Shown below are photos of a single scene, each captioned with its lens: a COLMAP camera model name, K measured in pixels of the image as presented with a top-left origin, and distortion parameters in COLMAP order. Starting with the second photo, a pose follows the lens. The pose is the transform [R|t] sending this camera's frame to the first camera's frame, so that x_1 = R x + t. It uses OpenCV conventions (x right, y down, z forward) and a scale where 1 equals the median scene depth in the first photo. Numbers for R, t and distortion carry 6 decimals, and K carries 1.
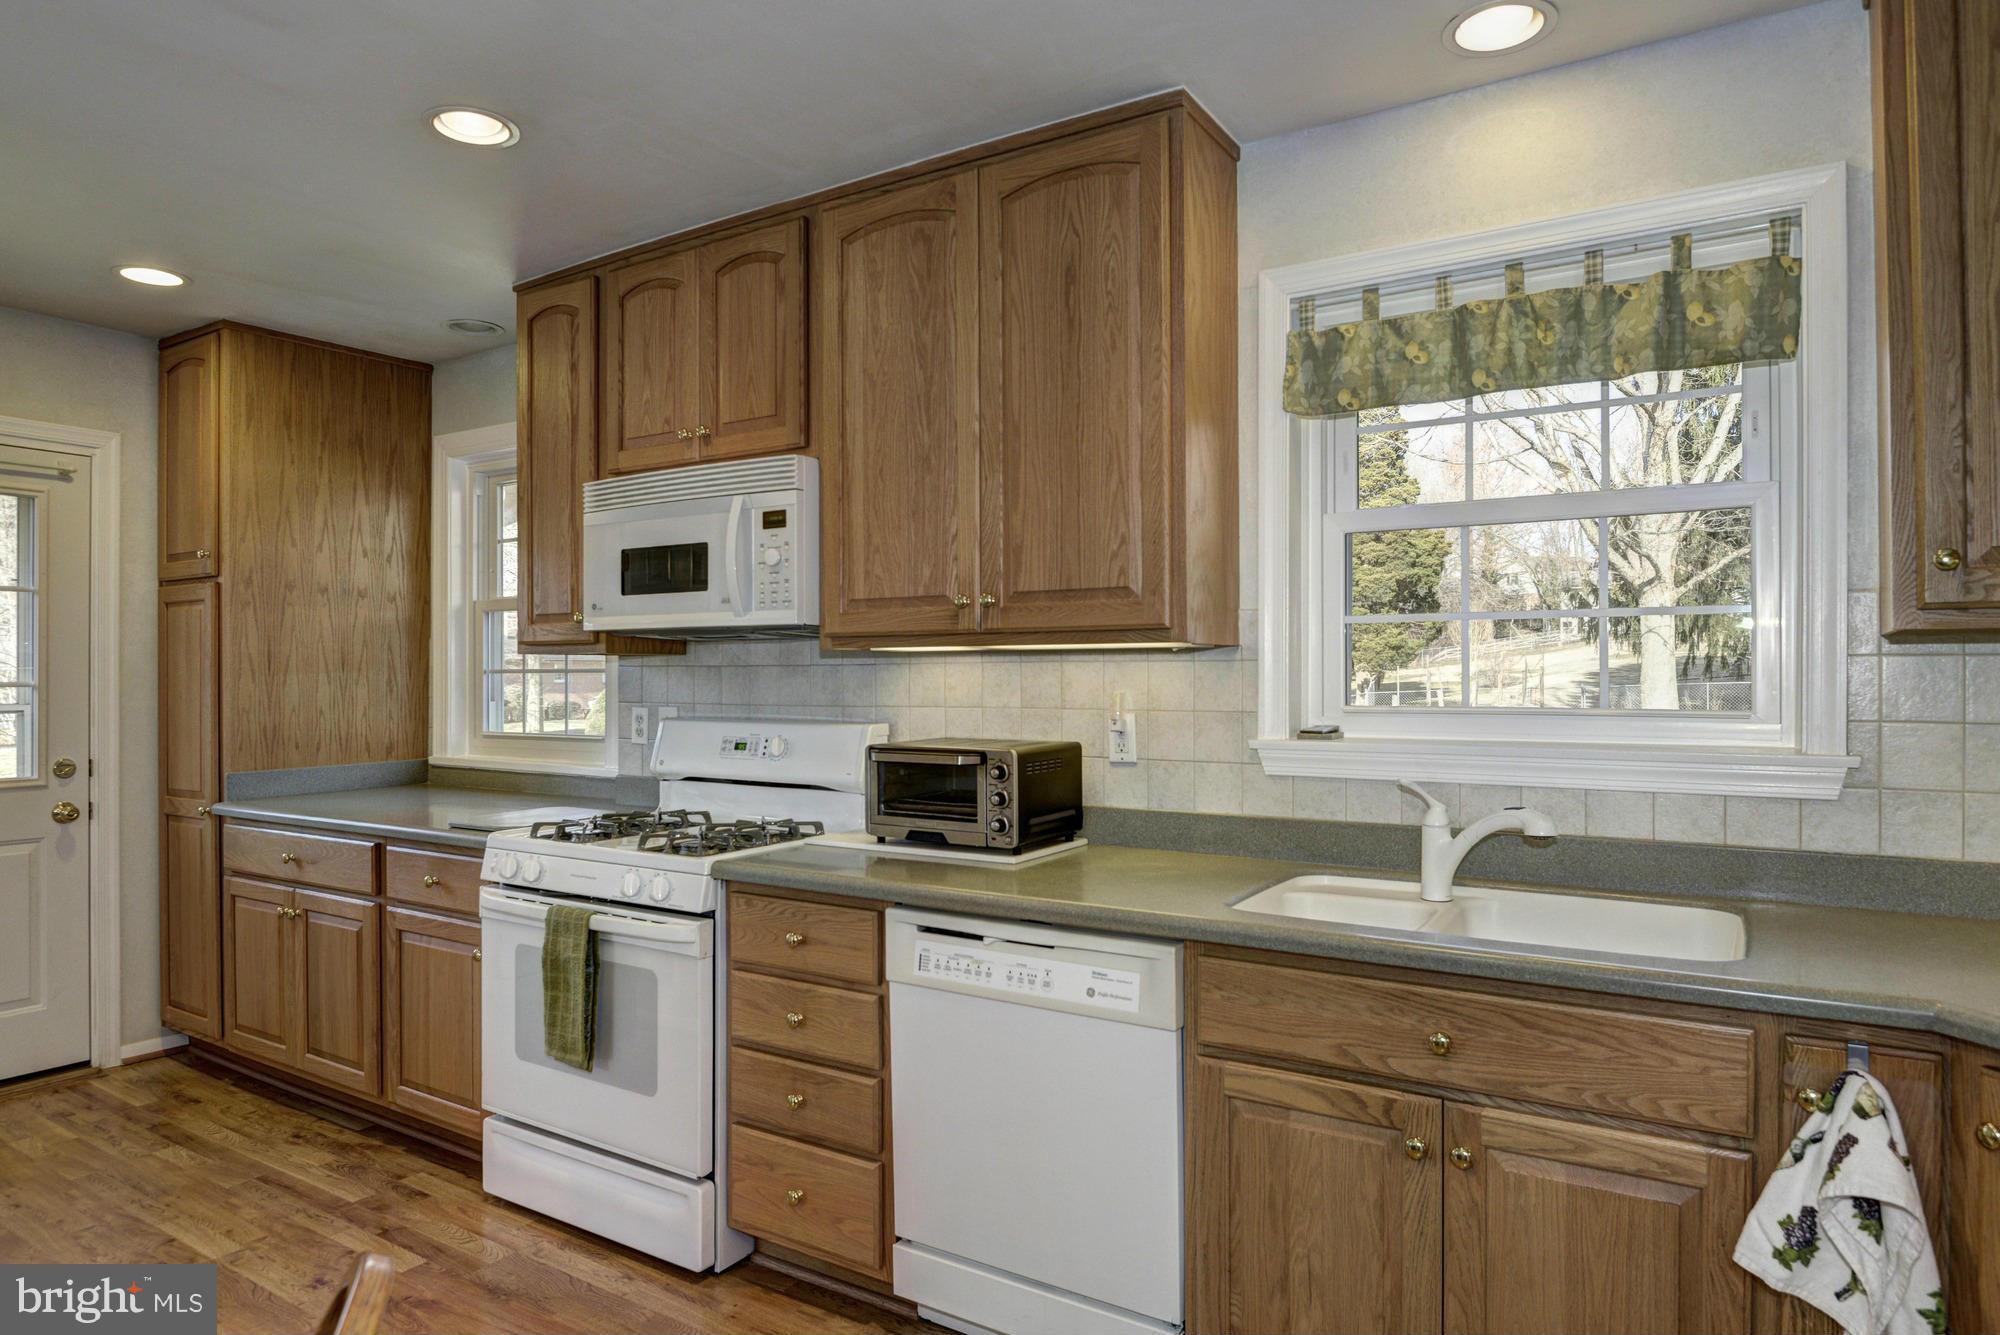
lens RADIAL K [[1163.7, 0, 1001.1], [0, 1163.7, 669.6], [0, 0, 1]] dist [-0.034917, 0.000113]
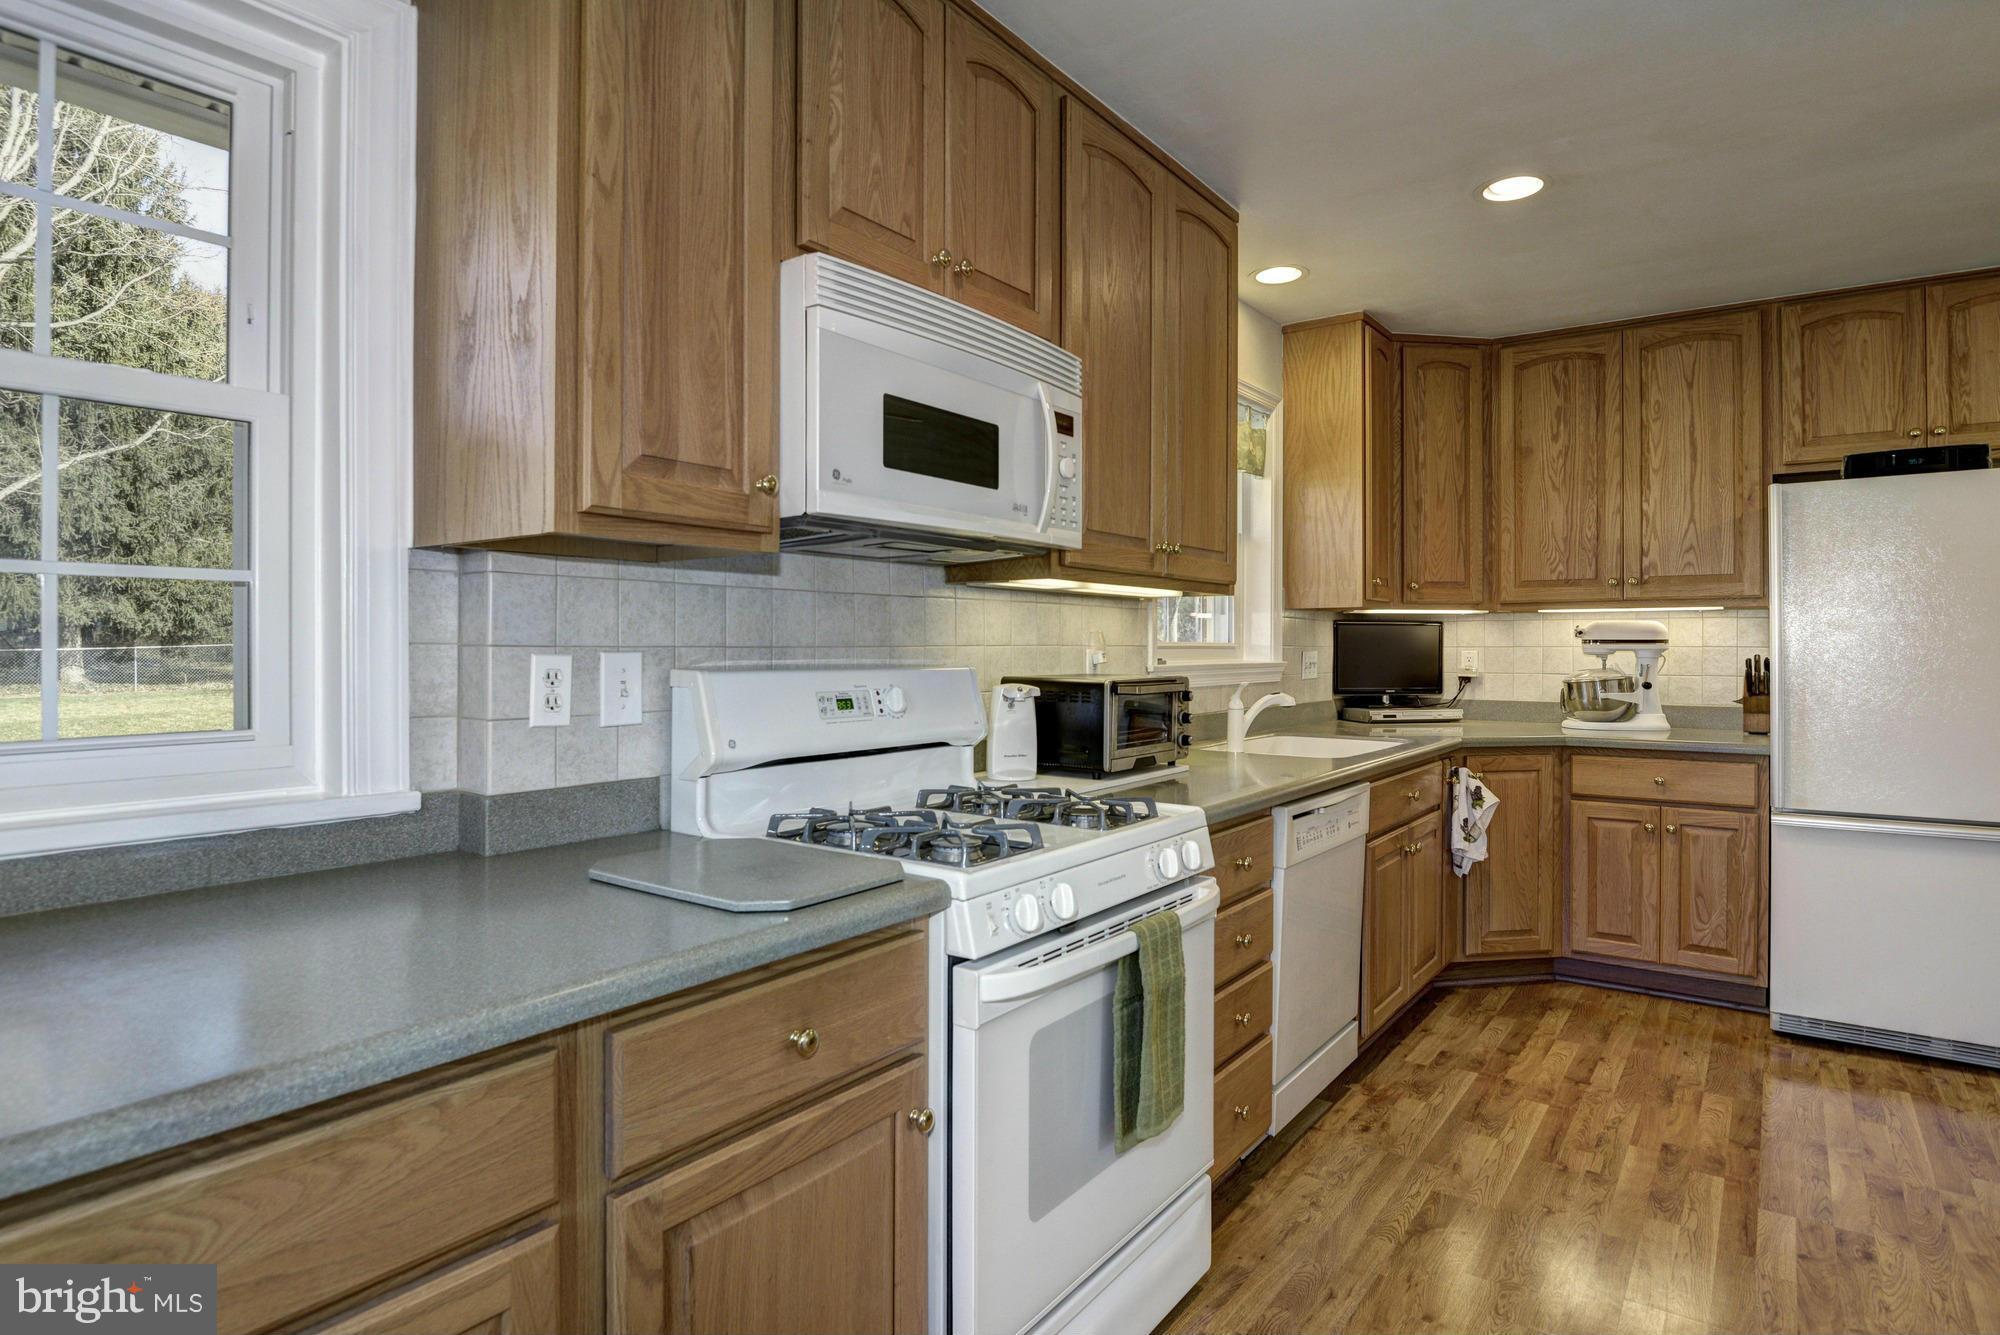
lens RADIAL K [[1084.8, 0, 994.3], [0, 1084.8, 659.4], [0, 0, 1]] dist [-0.033952, -0.006113]
pose [[0.067835, -0.009550, 0.997651, -0.898928], [-0.005003, 0.999938, 0.009912, 0.033073], [-0.997684, -0.005664, 0.067783, 0.893826]]
